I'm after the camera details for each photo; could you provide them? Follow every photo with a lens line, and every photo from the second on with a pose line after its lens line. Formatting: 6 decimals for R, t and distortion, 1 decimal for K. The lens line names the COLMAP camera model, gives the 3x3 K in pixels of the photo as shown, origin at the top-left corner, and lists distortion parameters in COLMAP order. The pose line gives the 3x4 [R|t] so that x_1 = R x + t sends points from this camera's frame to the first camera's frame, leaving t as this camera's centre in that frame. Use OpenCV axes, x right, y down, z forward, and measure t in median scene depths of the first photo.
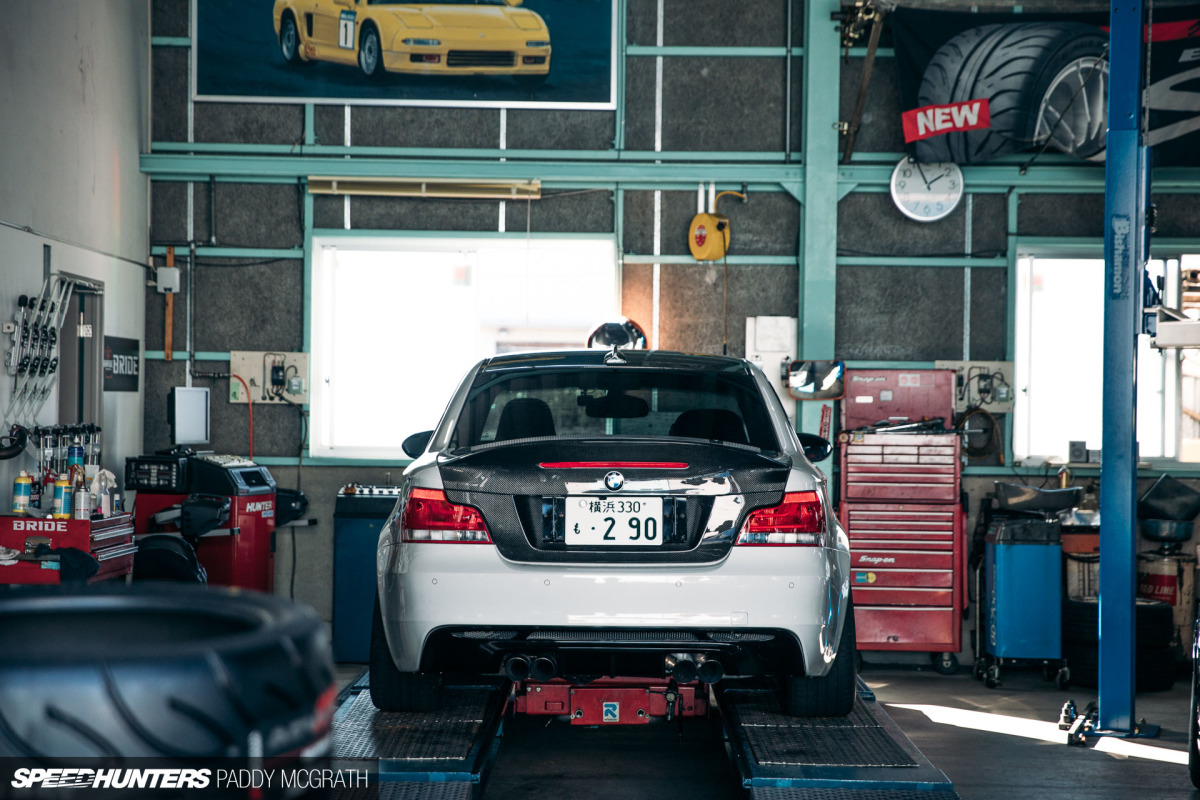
lens RADIAL K [[2256.8, 0, 637.7], [0, 2256.8, 404.3], [0, 0, 1]] dist [0.221745, 0.028858]
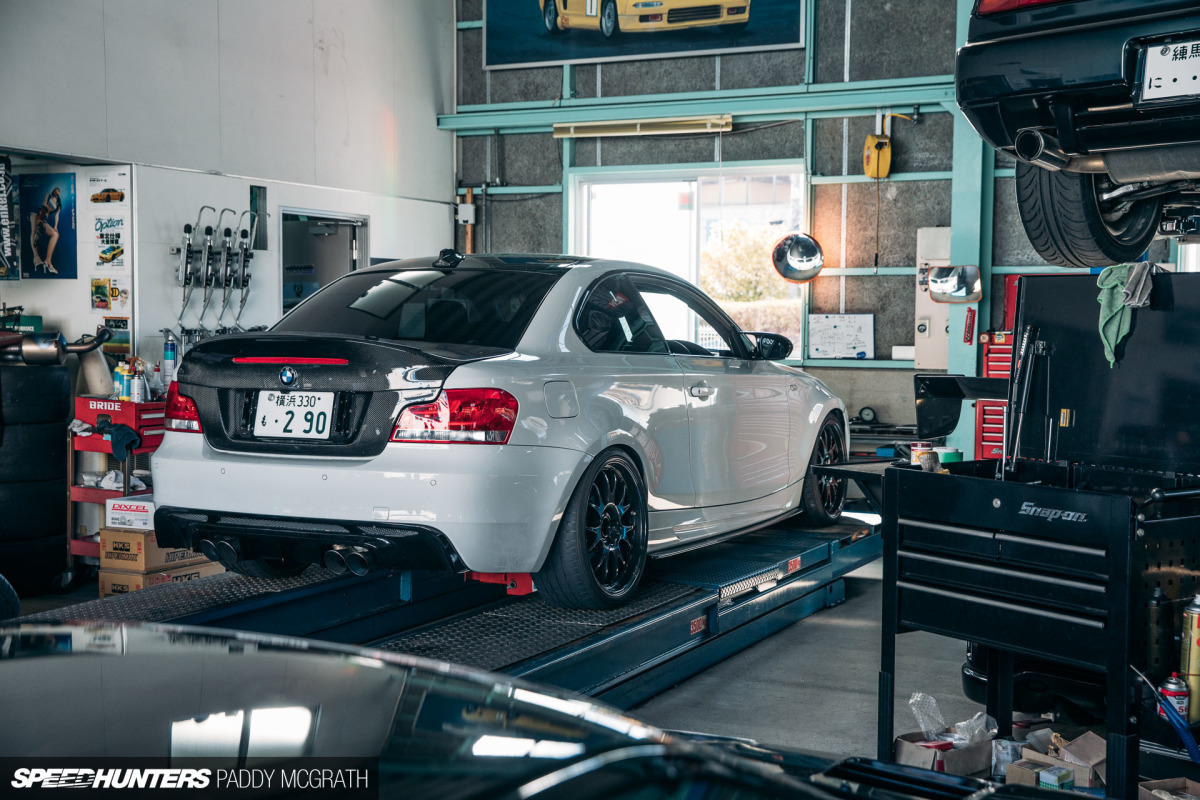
lens RADIAL K [[1583.8, 0, 600.0], [0, 1583.8, 400.0], [0, 0, 1]] dist [0.025204, 0.357407]
pose [[0.894982, 0.017652, -0.445752, 0.255854], [0.005122, 0.998744, 0.049836, 0.005422], [0.446072, -0.046886, 0.893768, 0.237709]]
